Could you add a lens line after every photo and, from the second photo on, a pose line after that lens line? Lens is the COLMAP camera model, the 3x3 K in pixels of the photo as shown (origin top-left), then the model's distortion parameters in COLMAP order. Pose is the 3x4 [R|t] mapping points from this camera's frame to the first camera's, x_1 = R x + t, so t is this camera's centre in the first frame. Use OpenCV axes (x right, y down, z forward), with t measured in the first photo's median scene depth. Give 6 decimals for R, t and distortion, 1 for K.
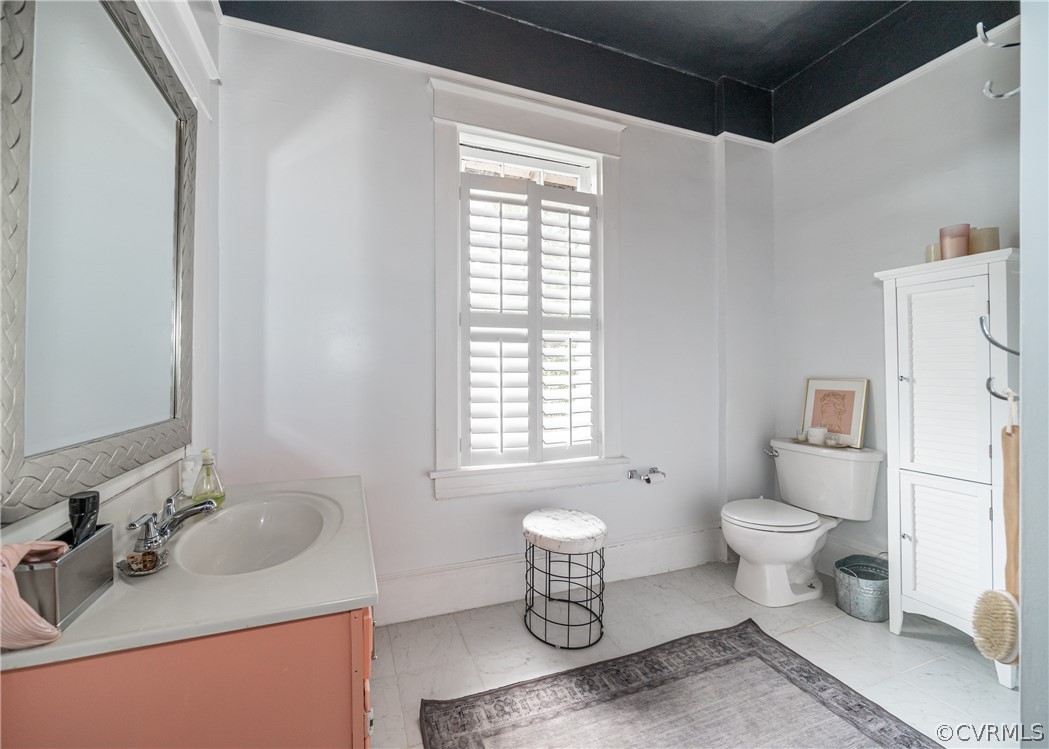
lens RADIAL K [[380.2, 0, 489.2], [0, 380.2, 377.3], [0, 0, 1]] dist [-0.003468, 0.000136]
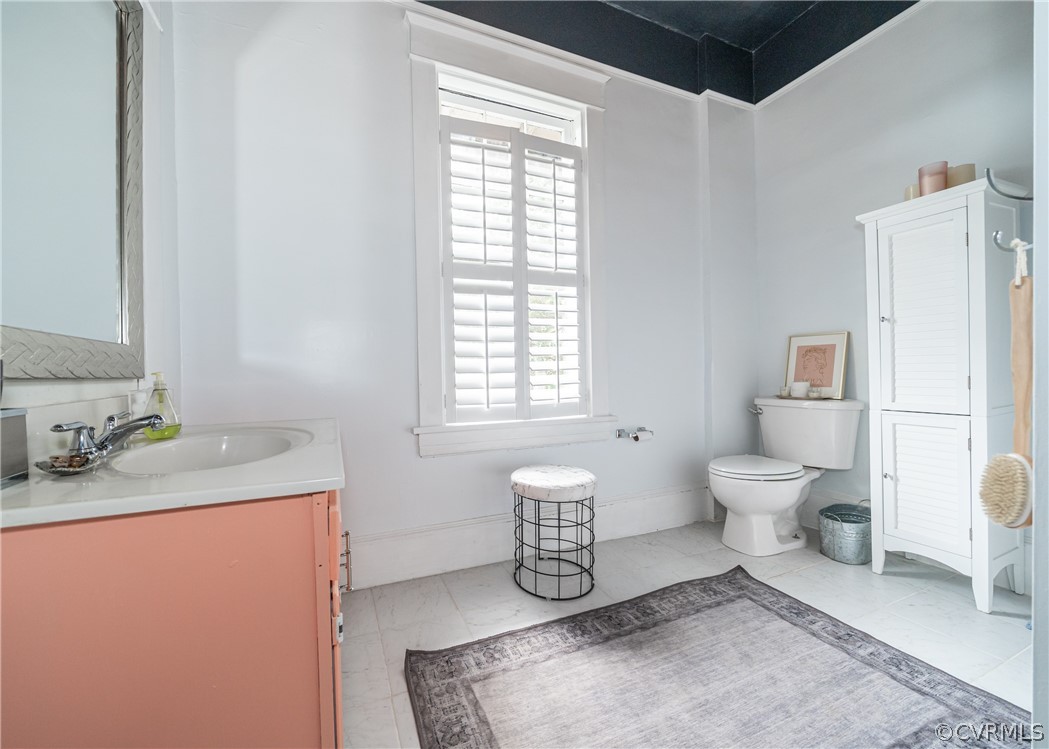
lens RADIAL K [[375.4, 0, 494.7], [0, 375.4, 385.7], [0, 0, 1]] dist [-0.002753, -0.000530]
pose [[0.998773, -0.016224, 0.046794, 0.006353], [0.015713, 0.999813, 0.011260, 0.137552], [-0.046968, -0.010511, 0.998841, 0.047053]]
